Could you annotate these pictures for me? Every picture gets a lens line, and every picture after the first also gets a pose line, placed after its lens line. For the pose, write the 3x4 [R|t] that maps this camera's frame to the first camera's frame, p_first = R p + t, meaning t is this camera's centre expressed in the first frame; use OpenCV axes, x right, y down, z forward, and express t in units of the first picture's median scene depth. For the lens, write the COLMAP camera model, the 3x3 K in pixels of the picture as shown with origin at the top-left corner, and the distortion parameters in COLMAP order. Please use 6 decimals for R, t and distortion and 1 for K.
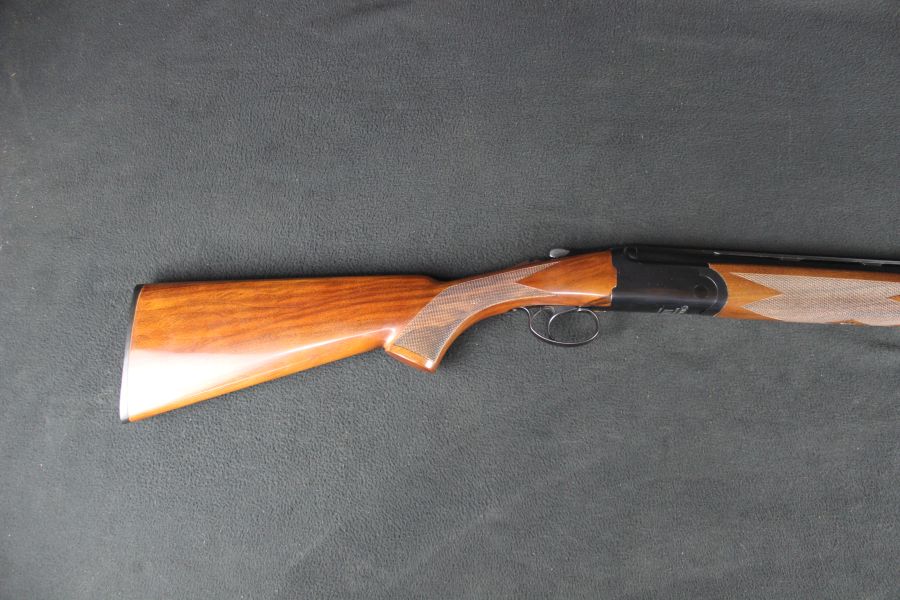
lens RADIAL K [[716.0, 0, 450.0], [0, 716.0, 300.0], [0, 0, 1]] dist [-0.157772, 0.116085]
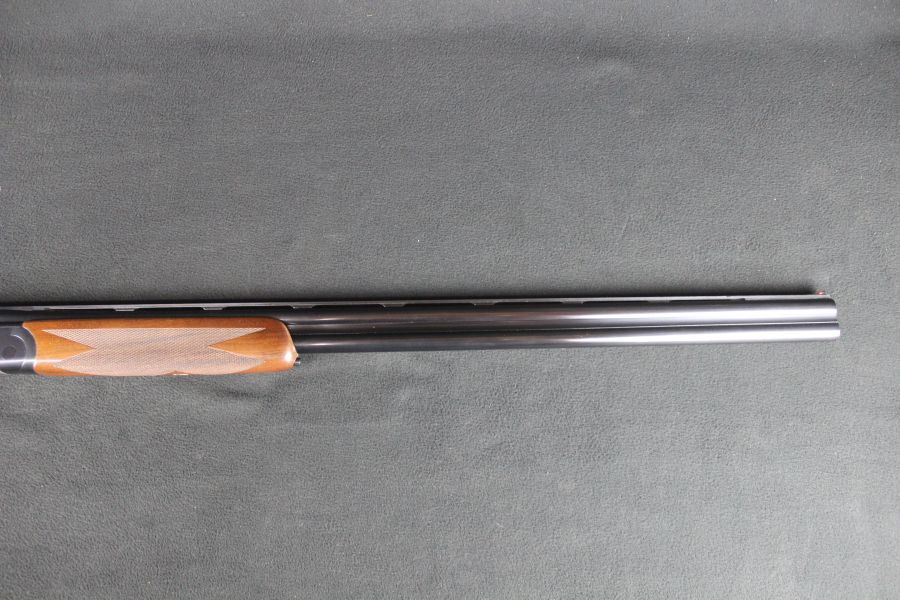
lens RADIAL K [[716.0, 0, 450.0], [0, 716.0, 300.0], [0, 0, 1]] dist [-0.157772, 0.116085]
pose [[0.993385, -0.068273, 0.092336, 0.834714], [0.068796, 0.997628, -0.002480, -0.037894], [-0.091948, 0.008816, 0.995725, 0.016822]]
